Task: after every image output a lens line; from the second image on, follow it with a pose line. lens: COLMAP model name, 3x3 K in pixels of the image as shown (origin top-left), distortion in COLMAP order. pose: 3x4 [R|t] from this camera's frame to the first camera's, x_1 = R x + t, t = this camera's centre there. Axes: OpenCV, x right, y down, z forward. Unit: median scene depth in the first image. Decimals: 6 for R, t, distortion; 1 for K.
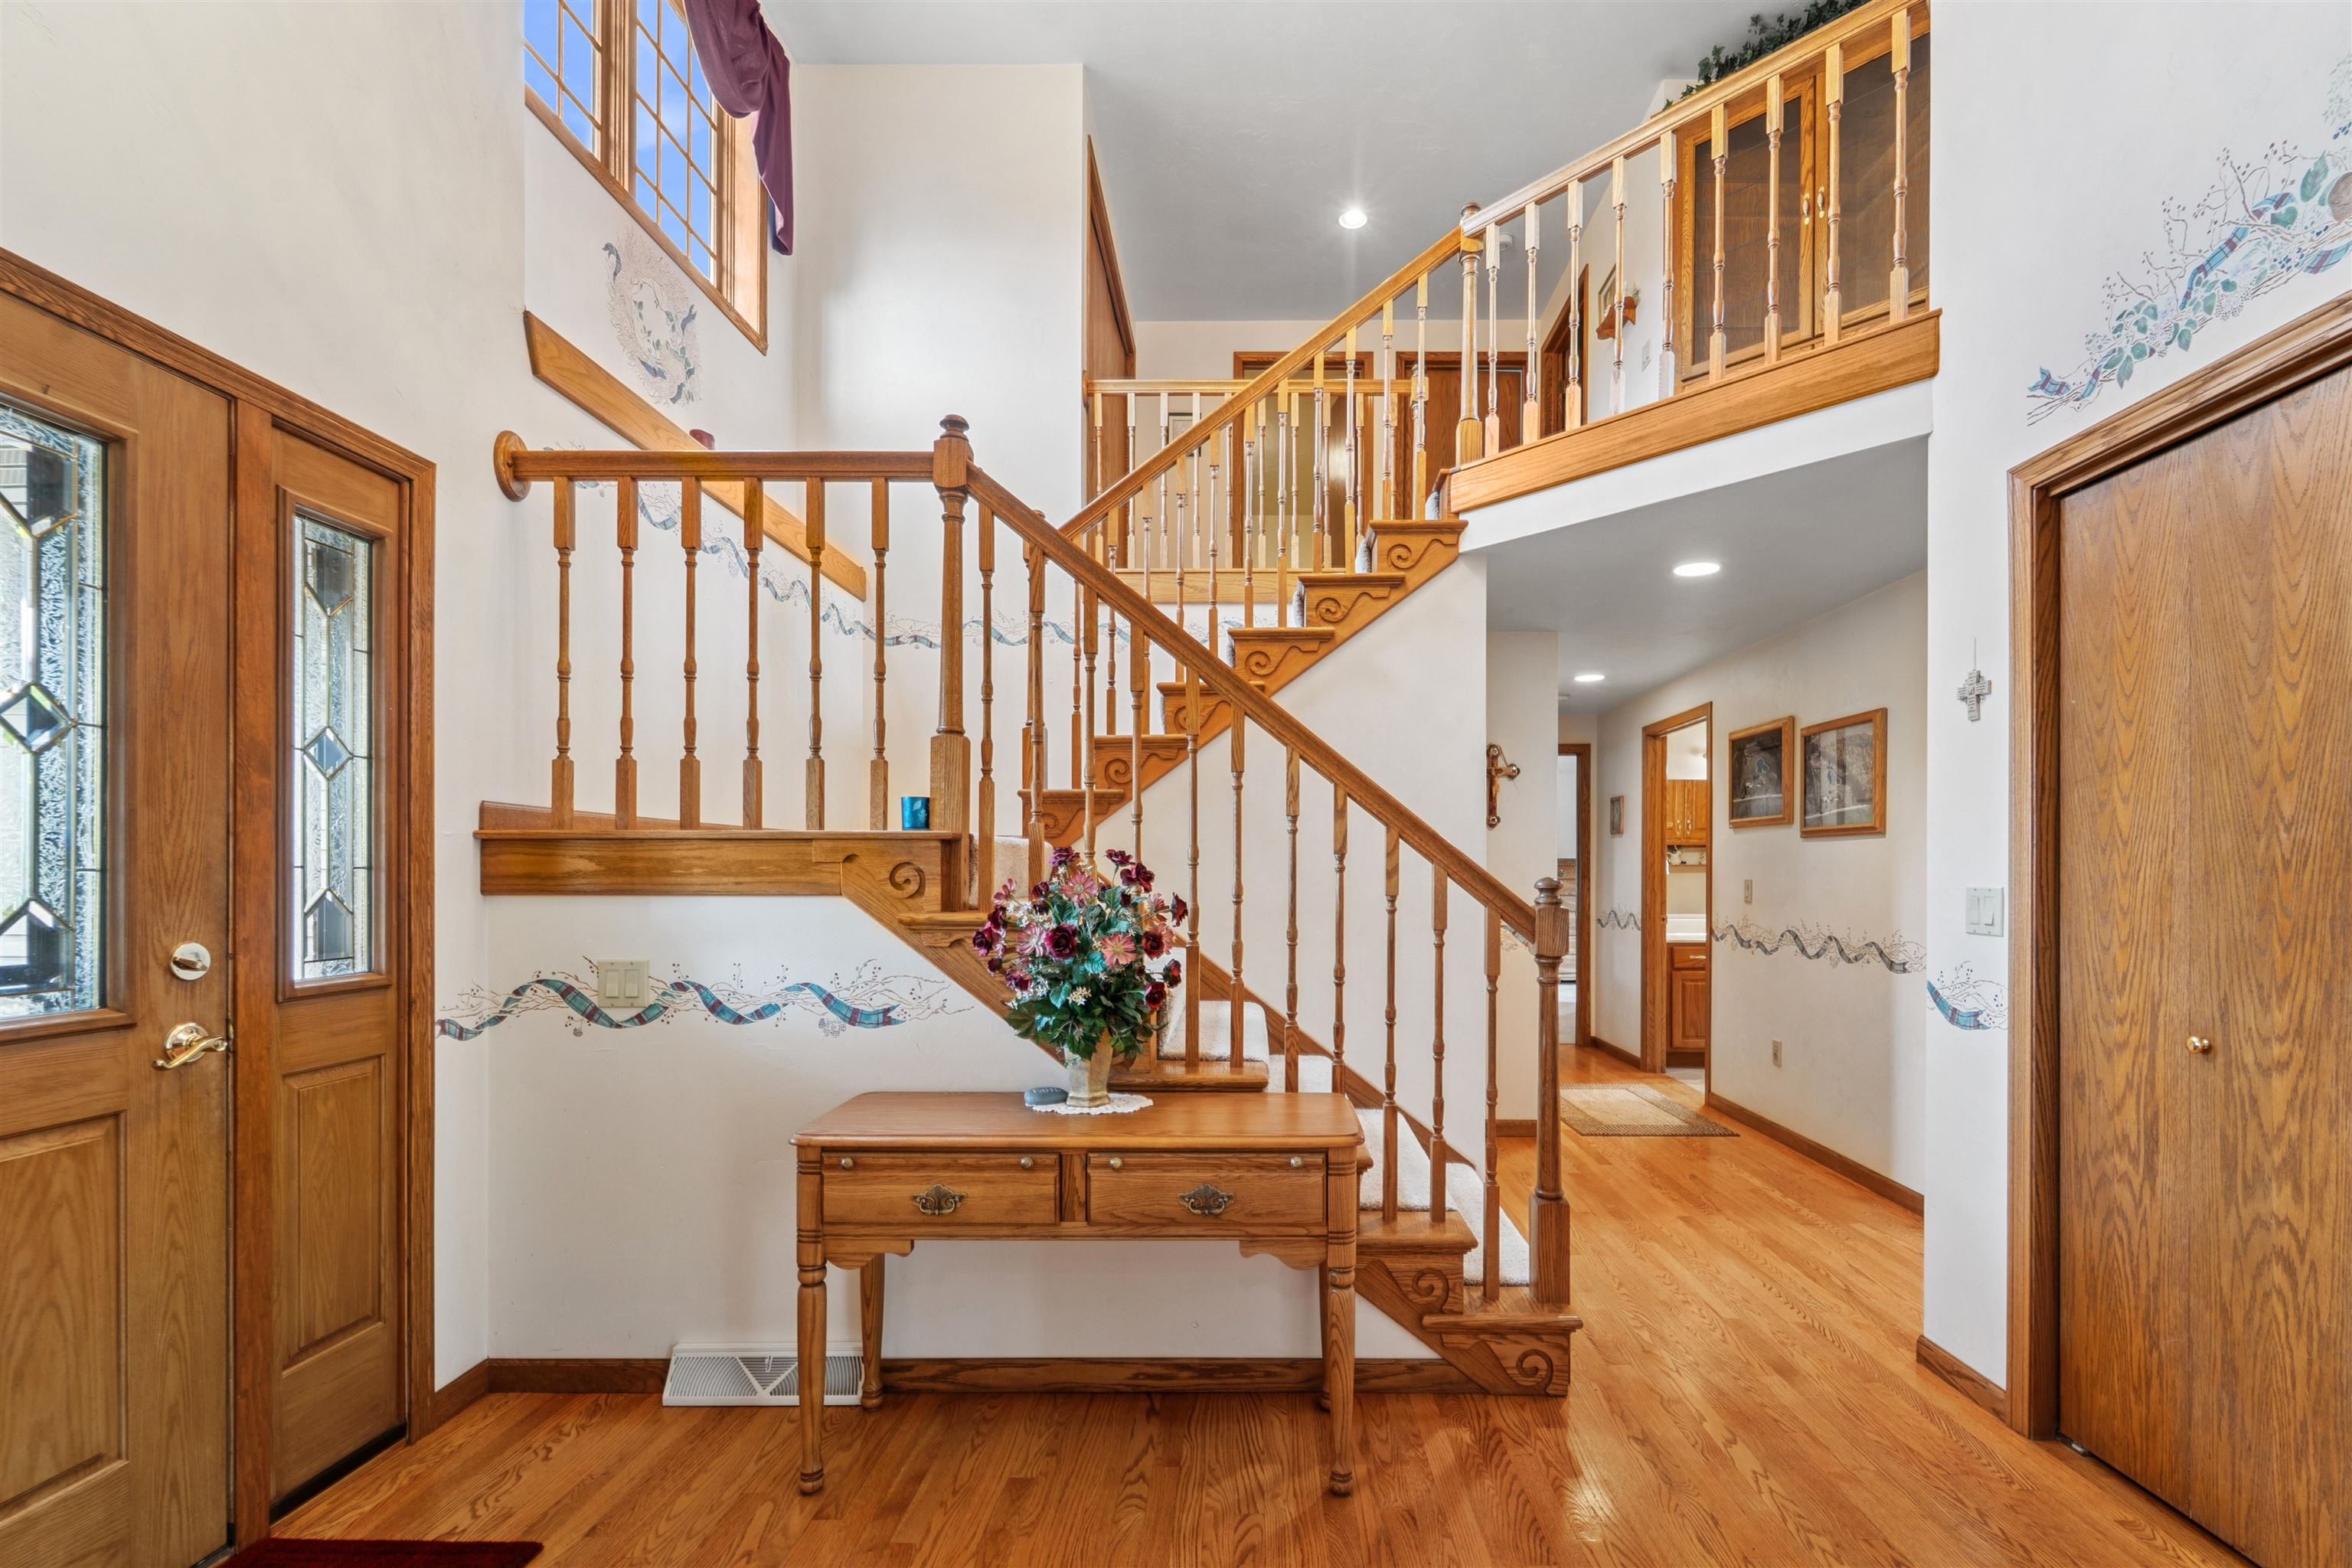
lens RADIAL K [[1026.3, 0, 1186.2], [0, 1026.3, 872.8], [0, 0, 1]] dist [0.000407, -0.000118]
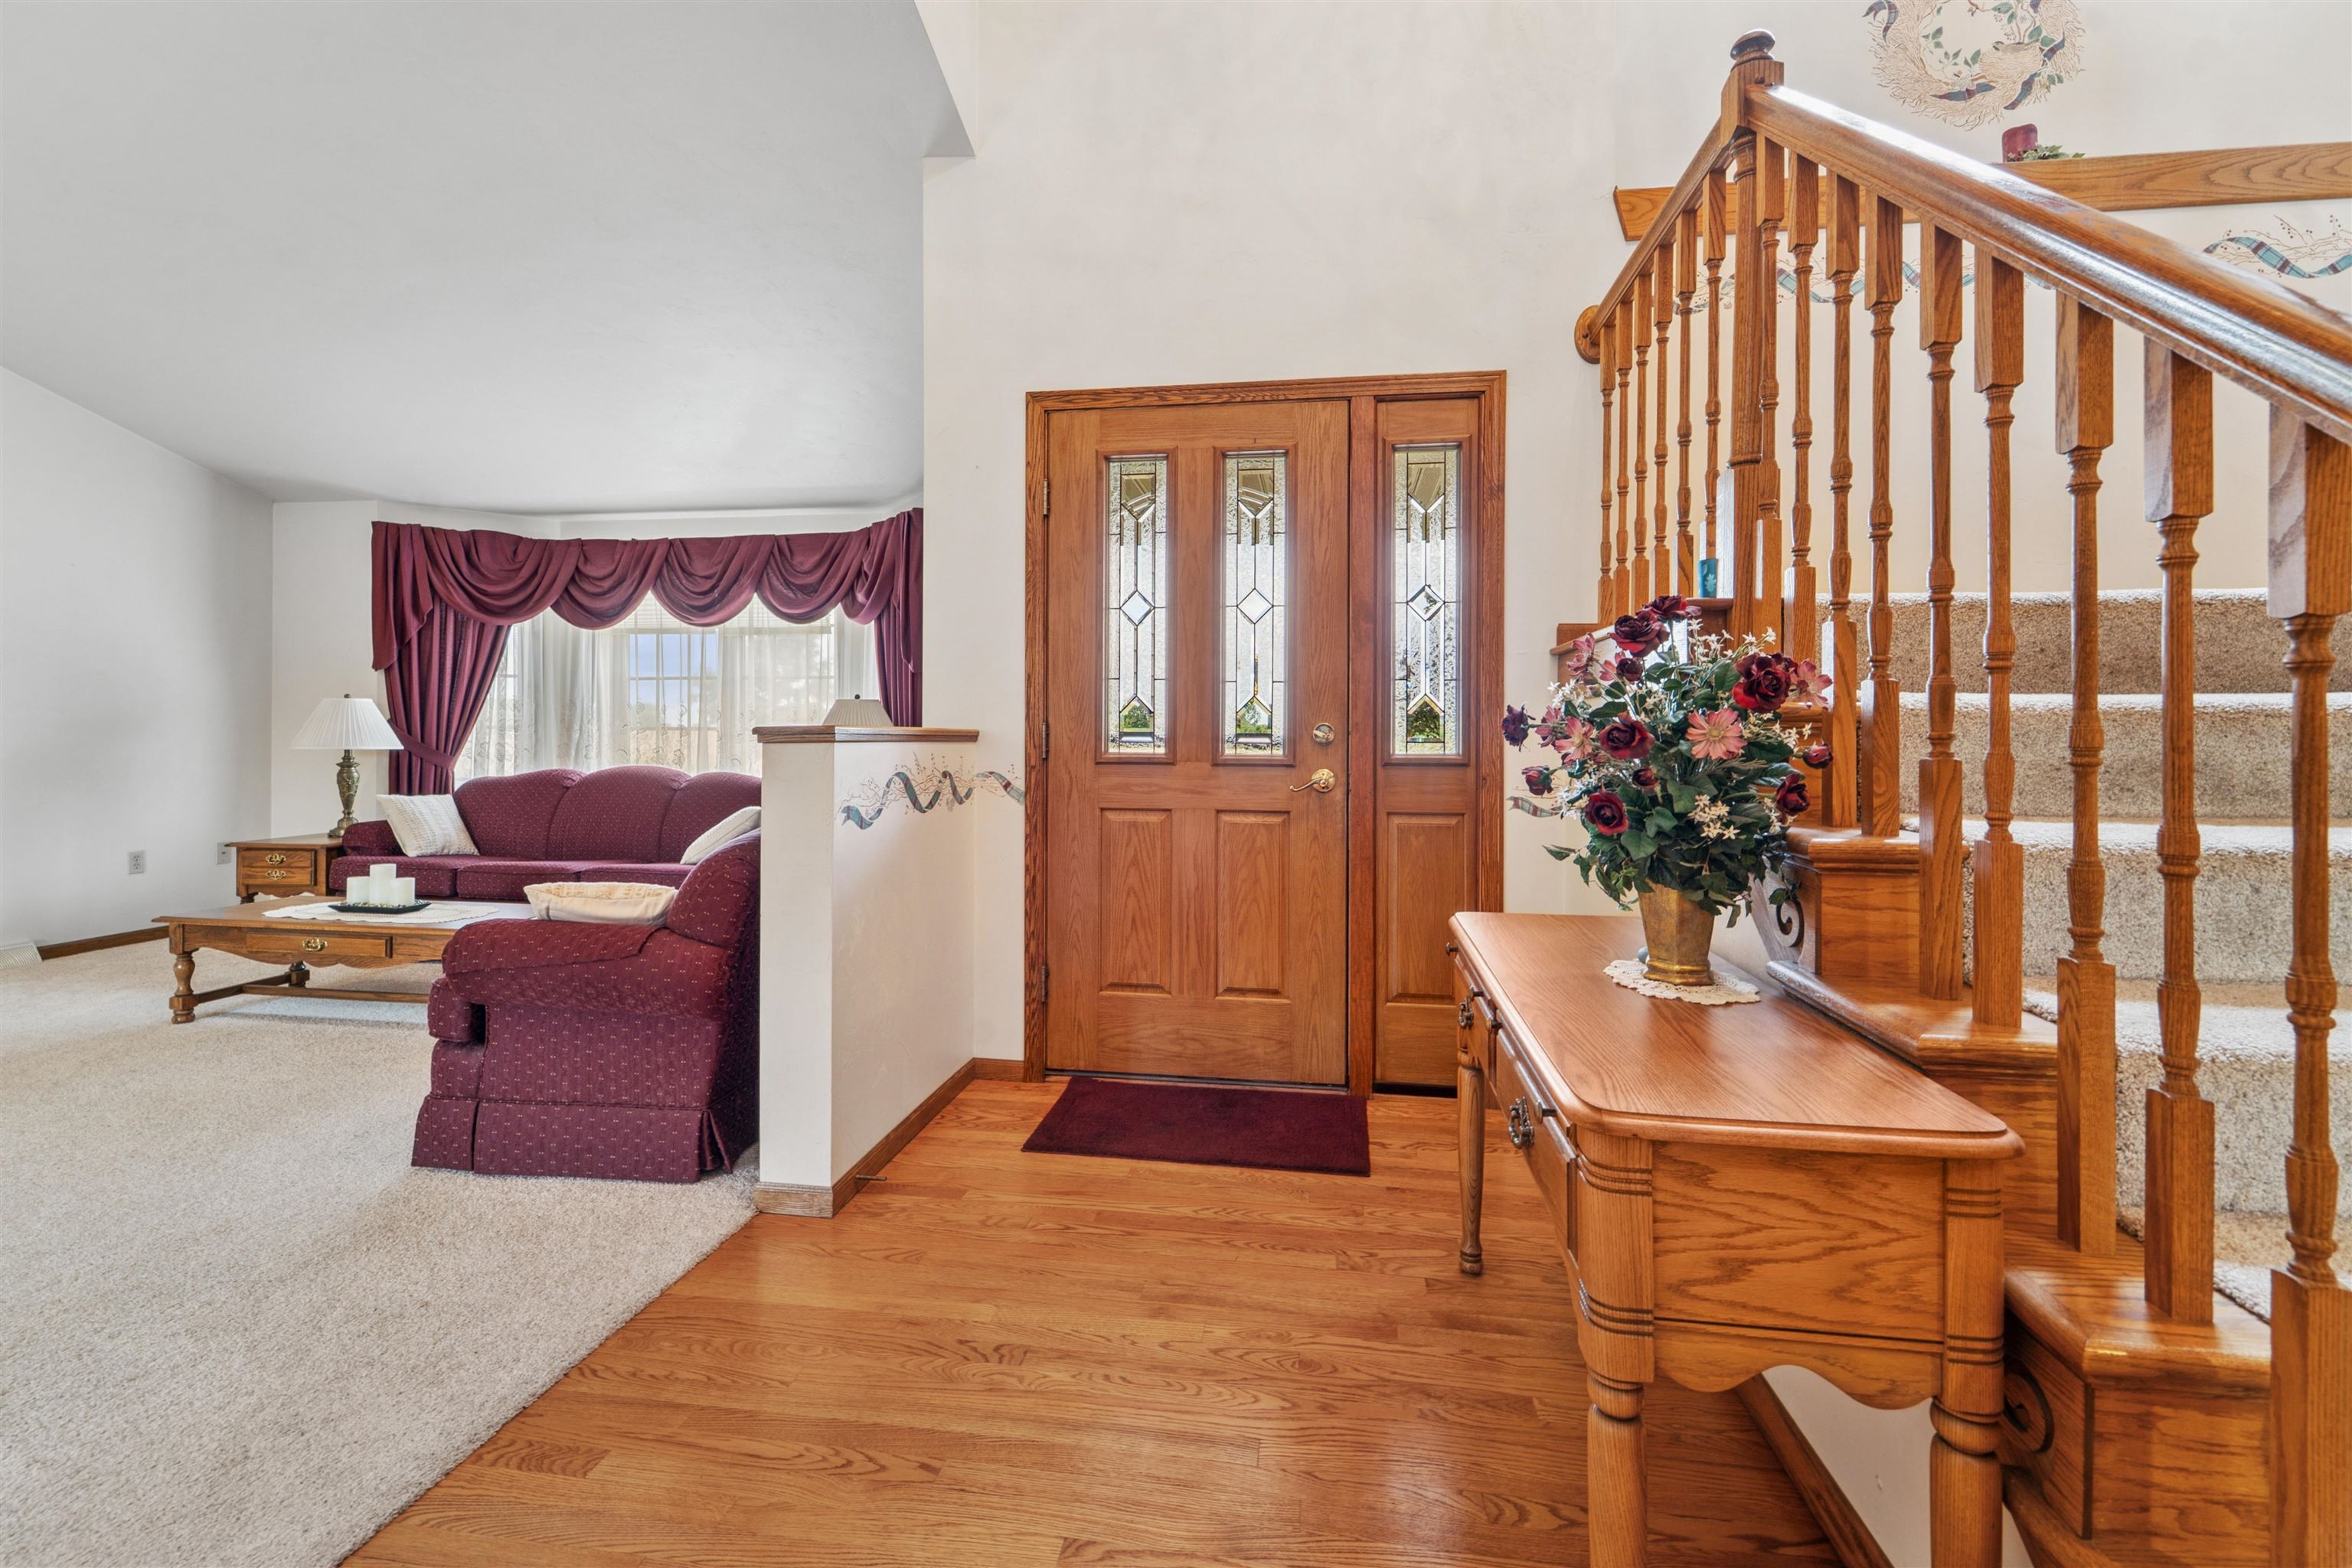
lens RADIAL K [[968.3, 0, 1183.2], [0, 968.3, 729.5], [0, 0, 1]] dist [0.000221, -0.000283]
pose [[-0.085328, -0.005869, -0.996336, 0.633667], [-0.007945, 0.999955, -0.005210, 0.083056], [0.996321, 0.007471, -0.085371, 0.836892]]
